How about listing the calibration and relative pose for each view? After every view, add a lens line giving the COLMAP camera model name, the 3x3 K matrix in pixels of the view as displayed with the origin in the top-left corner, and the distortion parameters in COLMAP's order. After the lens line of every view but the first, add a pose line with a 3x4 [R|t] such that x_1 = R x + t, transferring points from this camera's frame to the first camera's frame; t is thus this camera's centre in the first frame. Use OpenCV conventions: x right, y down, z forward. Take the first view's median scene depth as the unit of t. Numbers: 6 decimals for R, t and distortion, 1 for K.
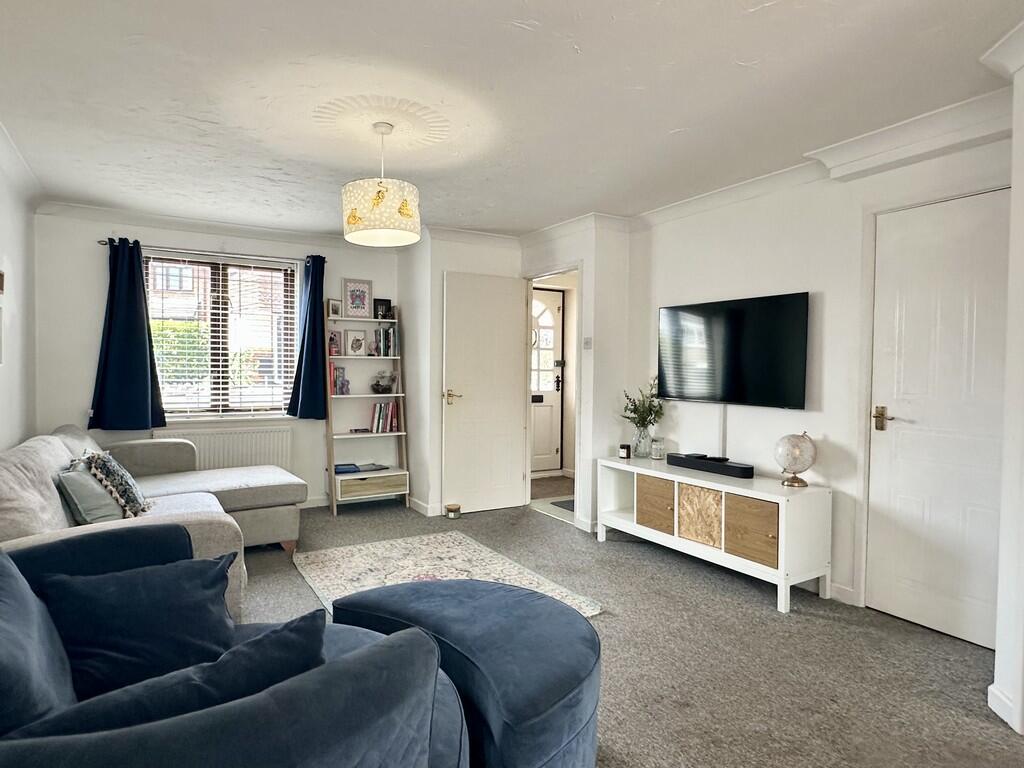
lens RADIAL K [[566.3, 0, 512.0], [0, 566.3, 384.0], [0, 0, 1]] dist [-0.002332, -0.000510]
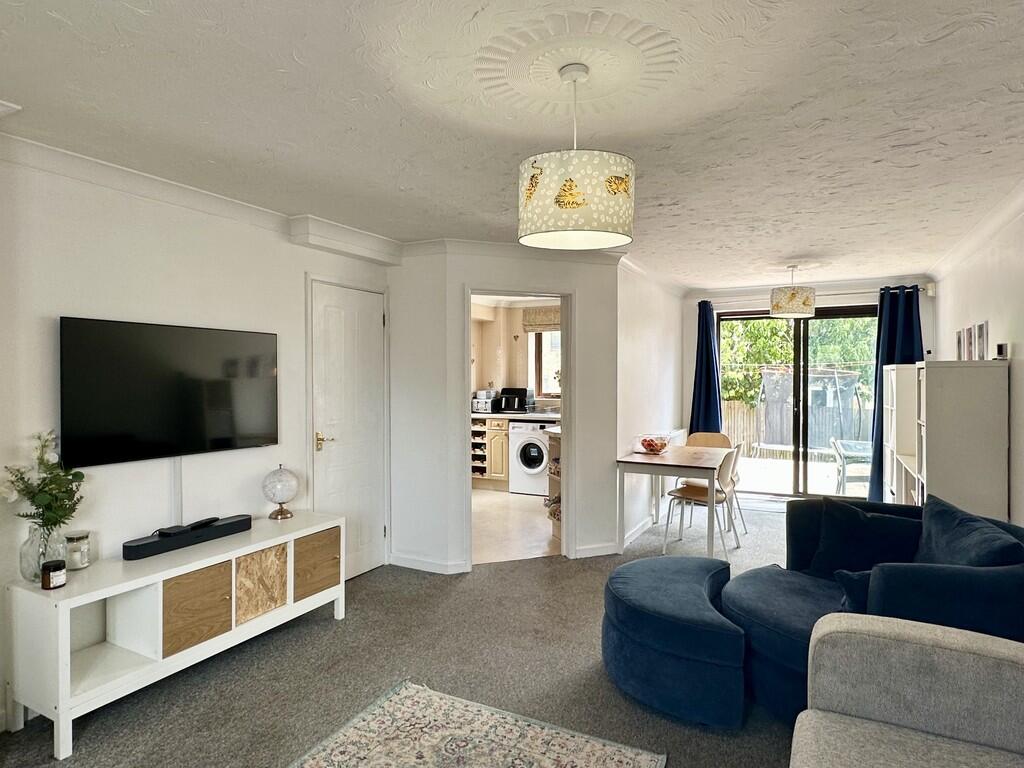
lens RADIAL K [[566.3, 0, 512.0], [0, 566.3, 384.0], [0, 0, 1]] dist [-0.002332, -0.000510]
pose [[-0.480788, -0.017296, 0.876666, -0.620417], [0.023063, 0.999210, 0.032362, -0.091468], [-0.876534, 0.035778, -0.480009, 1.110313]]
